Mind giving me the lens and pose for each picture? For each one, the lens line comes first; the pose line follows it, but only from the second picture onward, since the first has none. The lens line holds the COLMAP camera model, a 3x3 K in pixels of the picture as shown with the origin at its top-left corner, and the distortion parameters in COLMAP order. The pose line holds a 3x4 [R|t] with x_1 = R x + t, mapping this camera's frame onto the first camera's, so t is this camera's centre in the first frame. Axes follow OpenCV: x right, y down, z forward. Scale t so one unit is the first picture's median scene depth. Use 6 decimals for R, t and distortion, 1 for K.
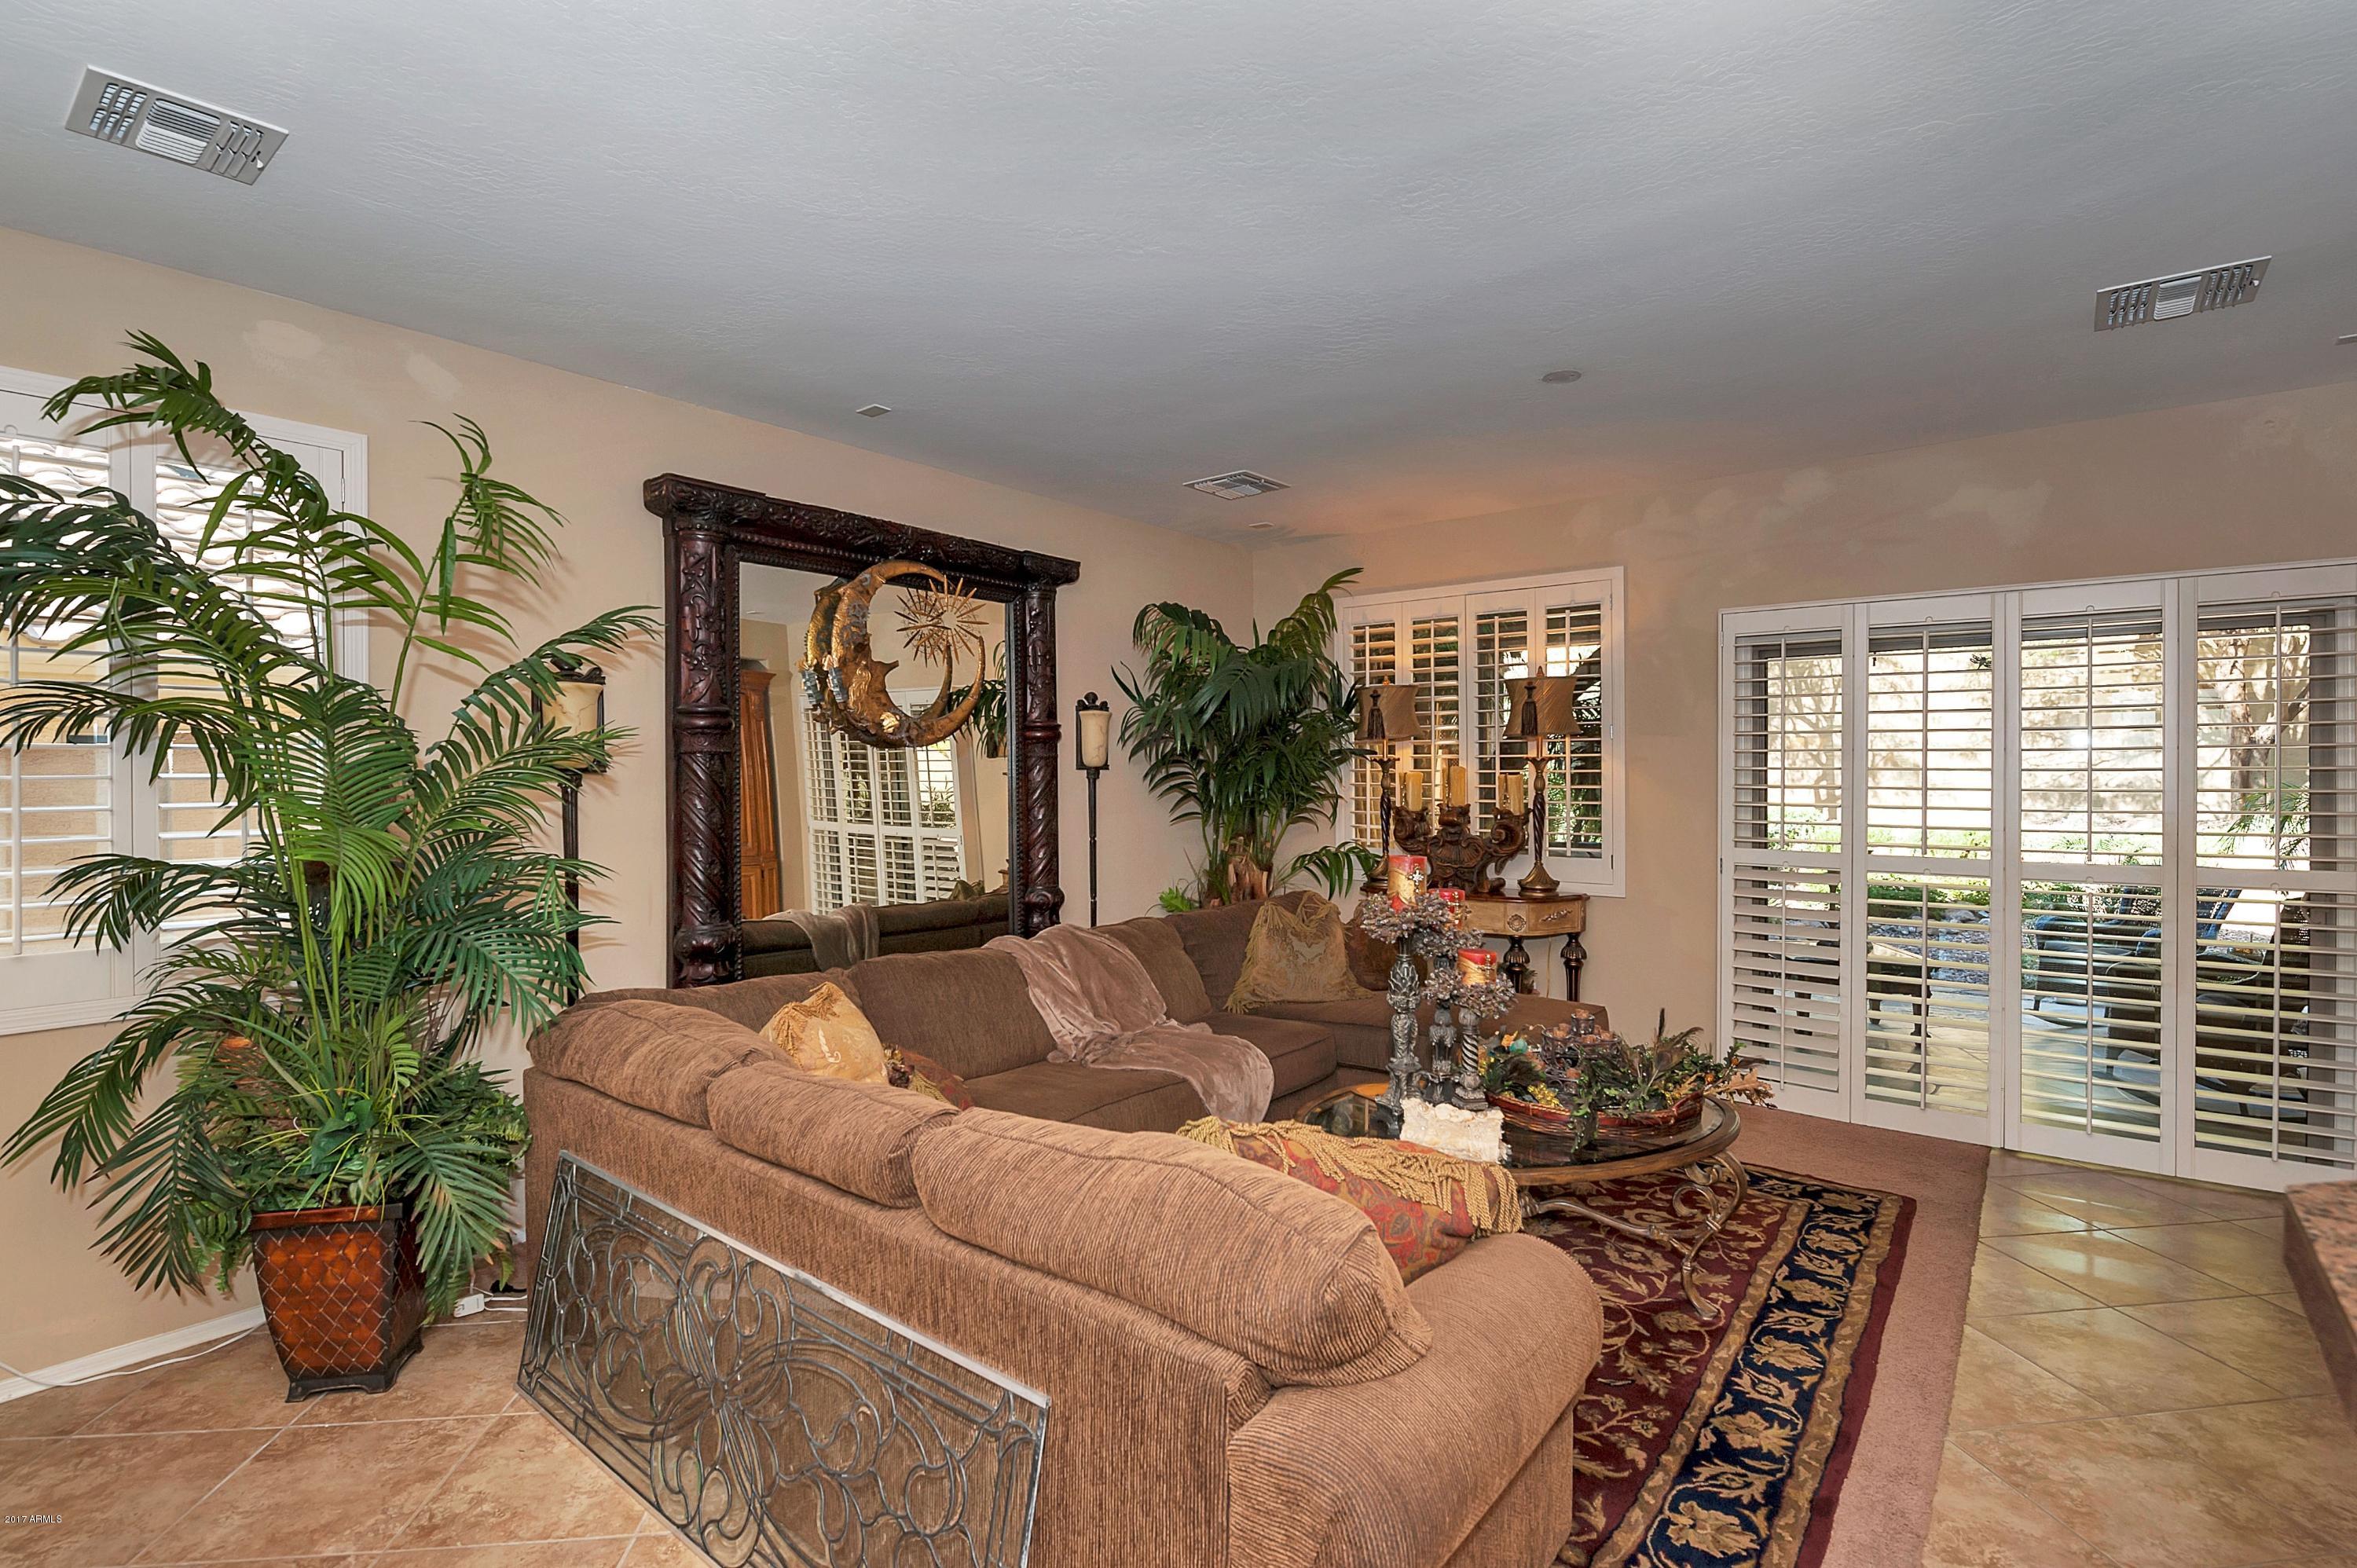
lens RADIAL K [[1085.1, 0, 1208.8], [0, 1085.1, 775.6], [0, 0, 1]] dist [-0.000859, -0.008405]
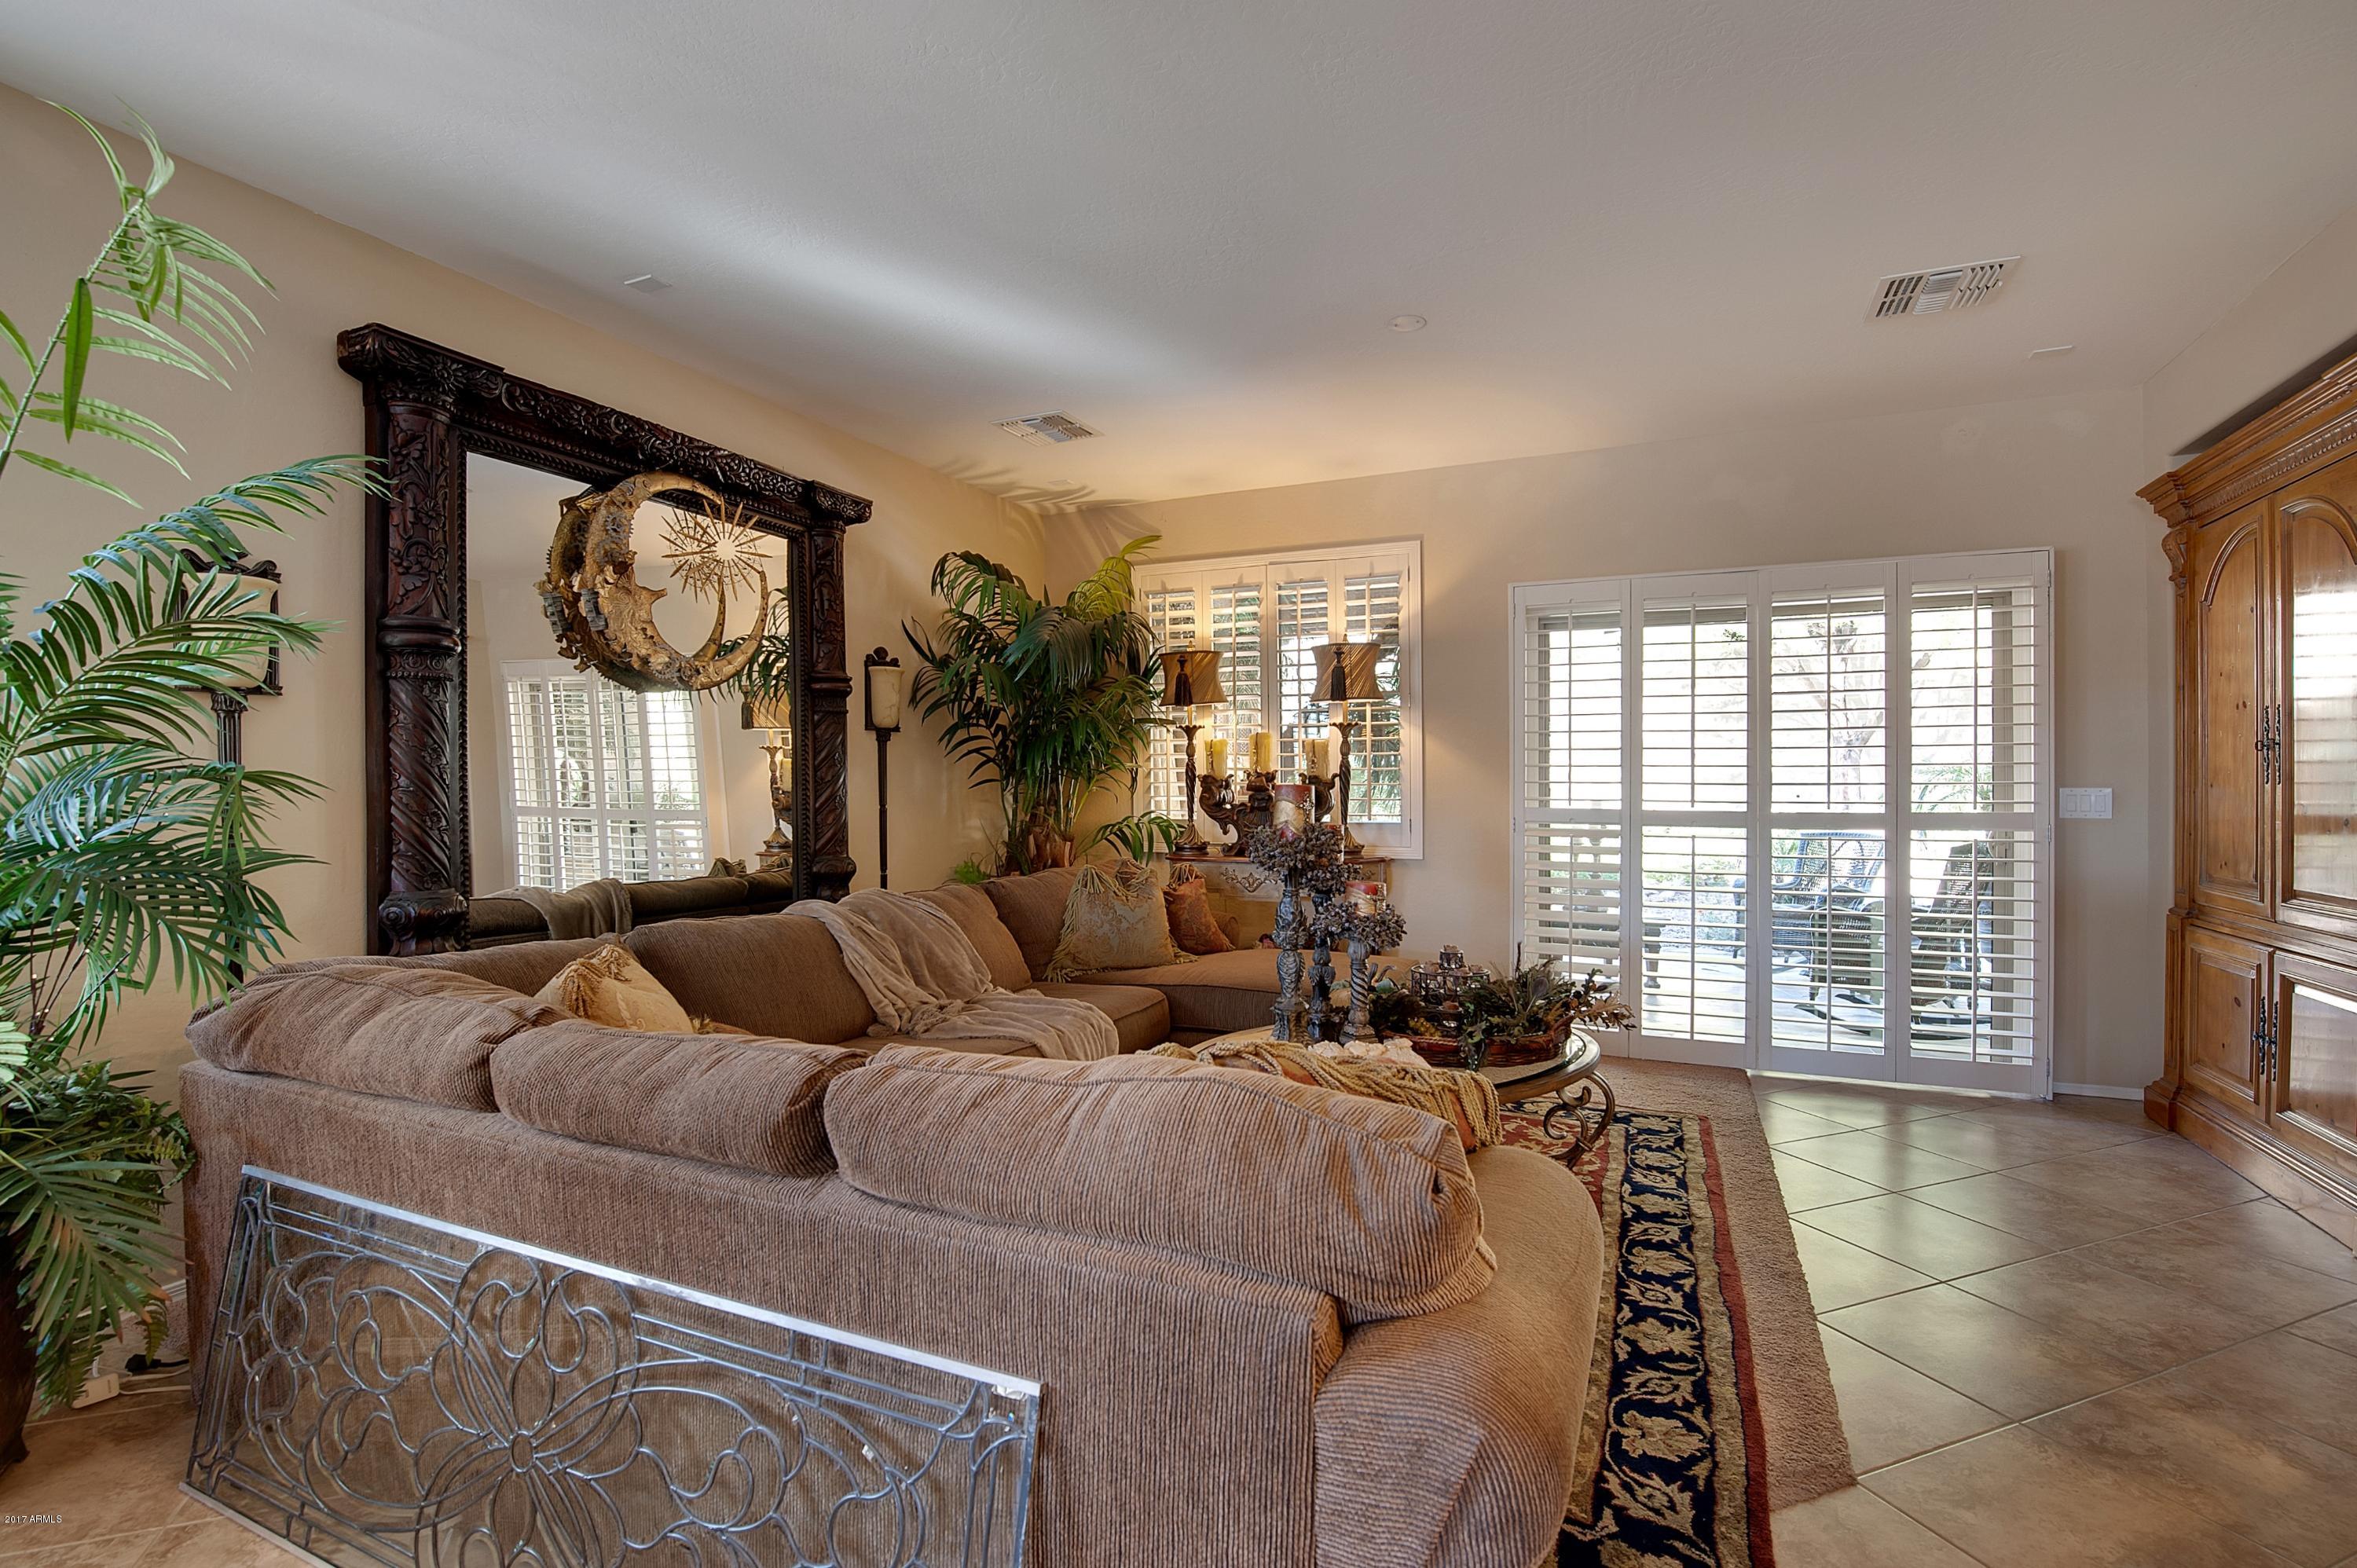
lens RADIAL K [[1064.3, 0, 1213.3], [0, 1064.3, 781.1], [0, 0, 1]] dist [-0.003087, -0.007391]
pose [[0.967821, 0.002518, 0.251626, -0.116531], [-0.002215, 0.999996, -0.001485, 0.069606], [-0.251629, 0.000880, 0.967823, 0.111707]]
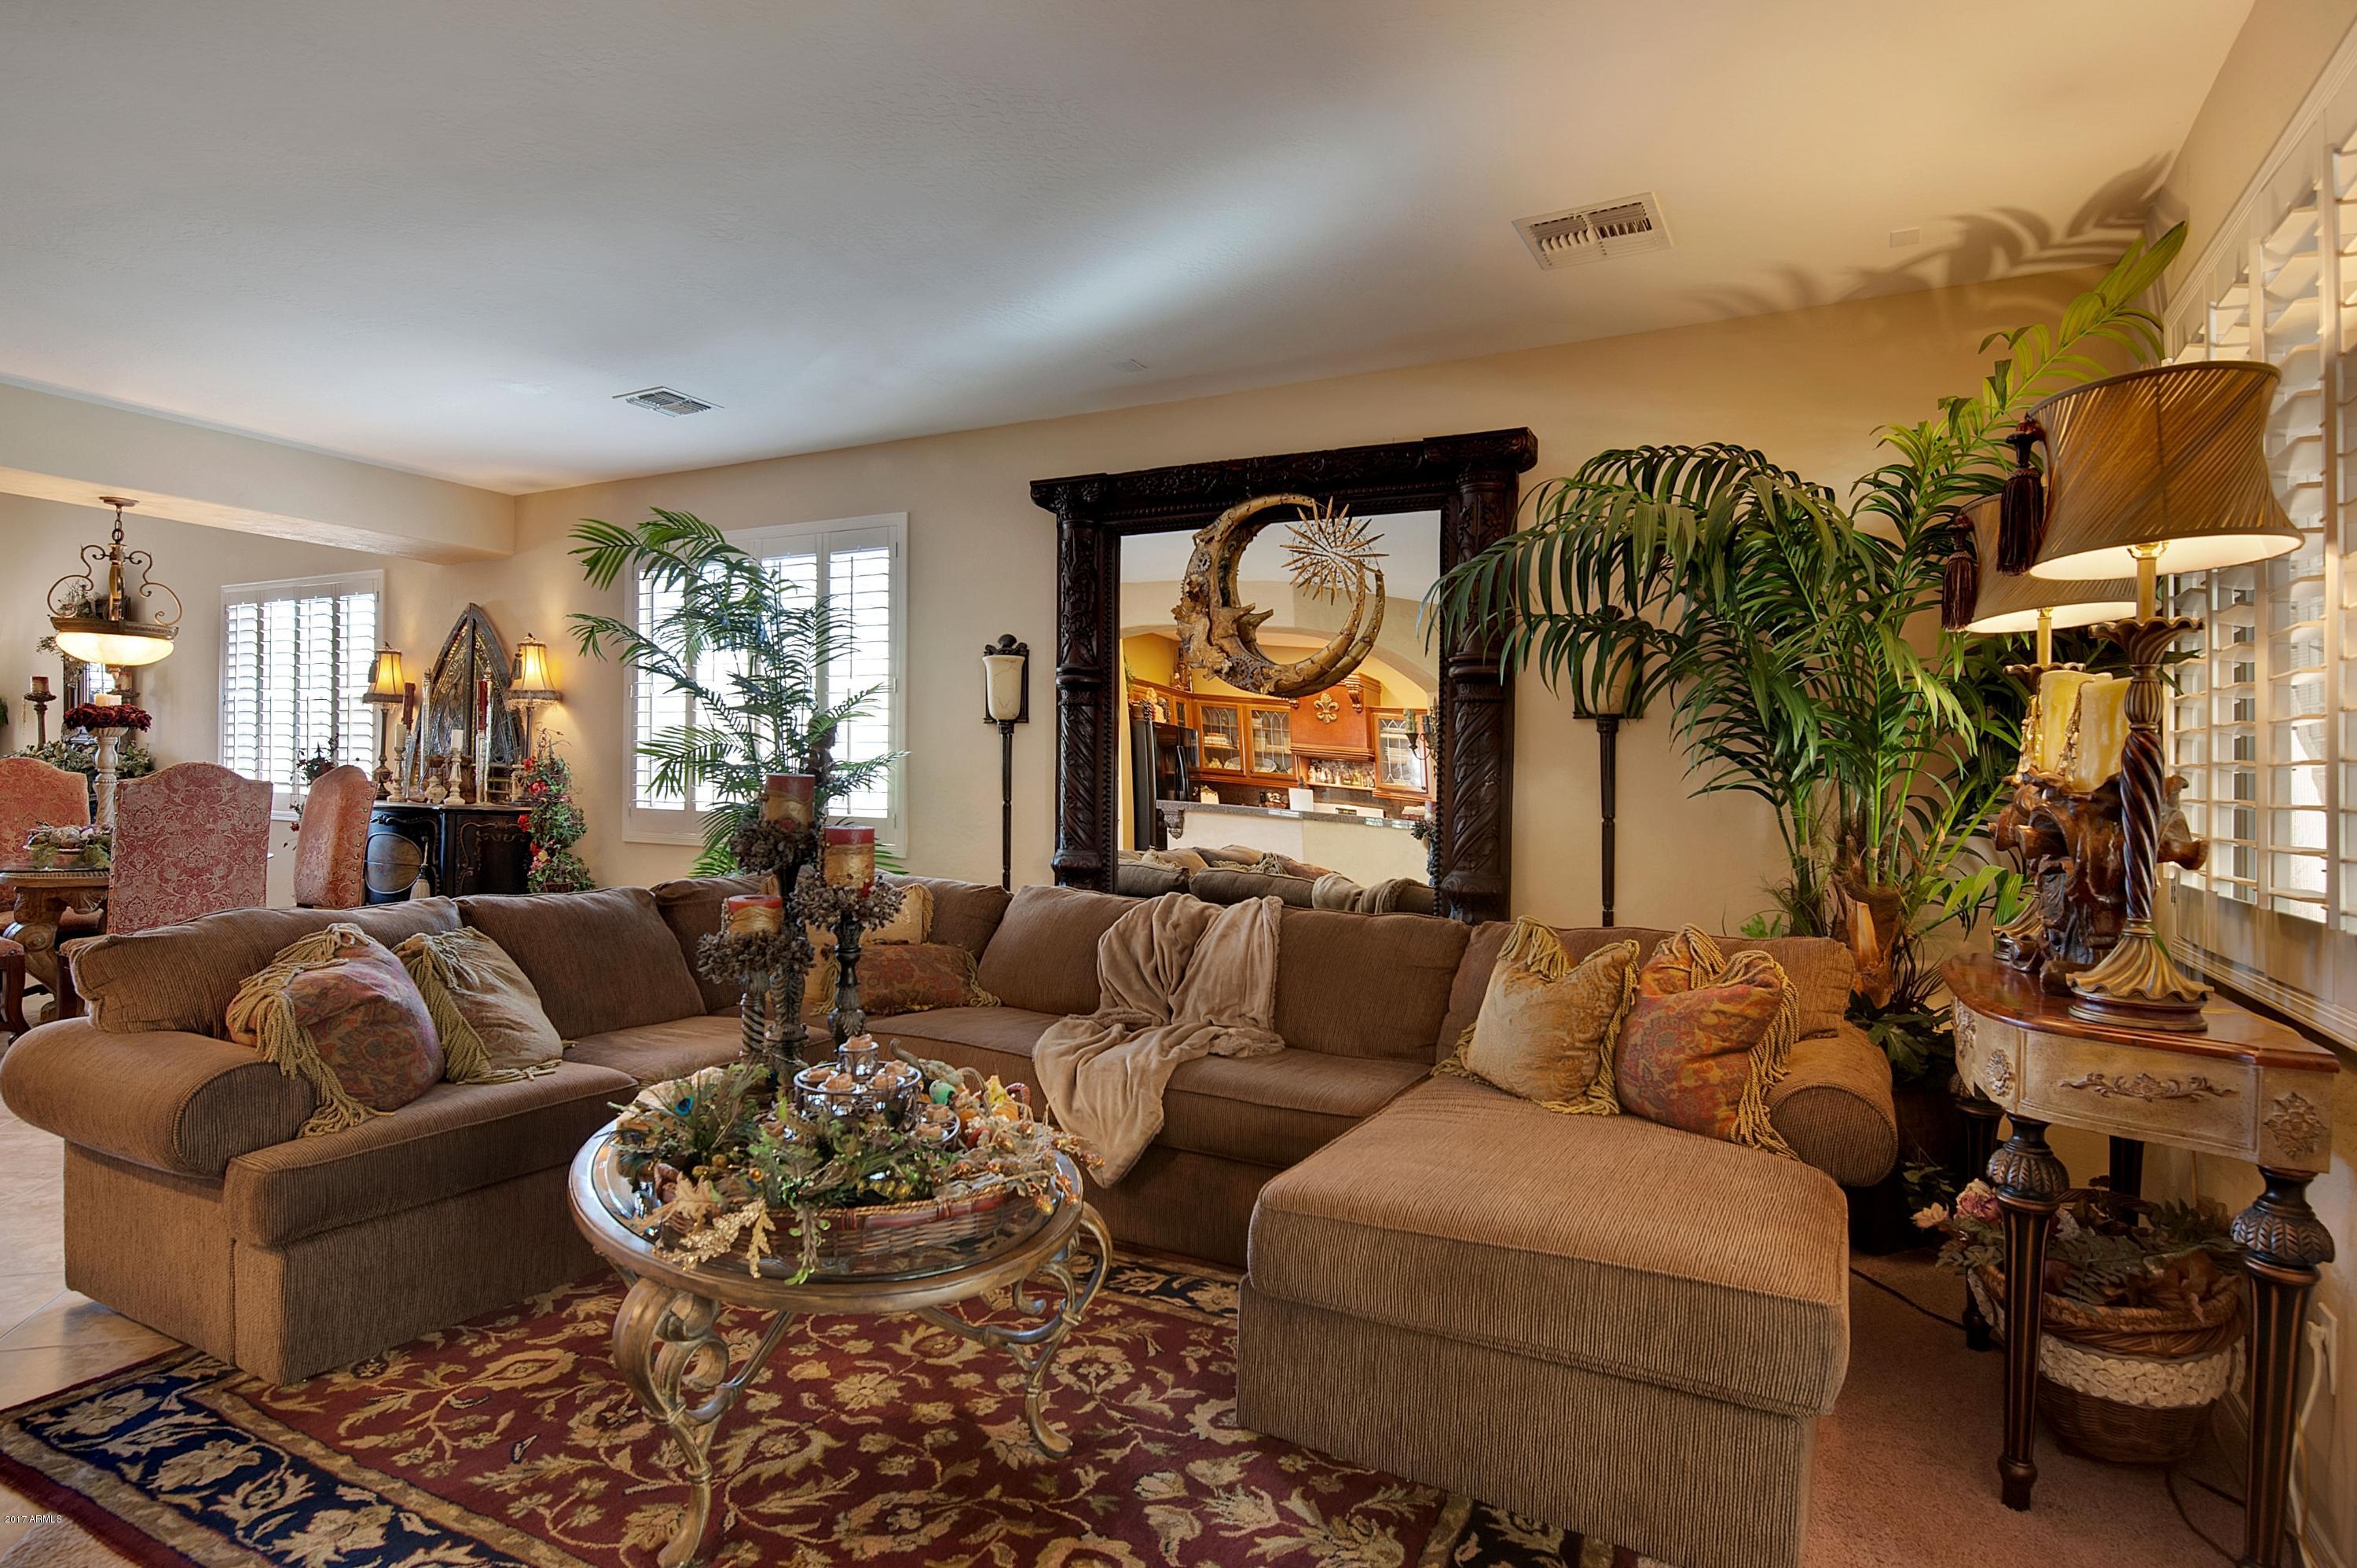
lens RADIAL K [[1188.8, 0, 1117.1], [0, 1188.8, 780.8], [0, 0, 1]] dist [-0.003080, -0.002018]
pose [[0.183192, 0.010241, -0.983024, 1.066680], [-0.016946, 0.999830, 0.007258, 0.063412], [0.982931, 0.015329, 0.183334, 1.051786]]
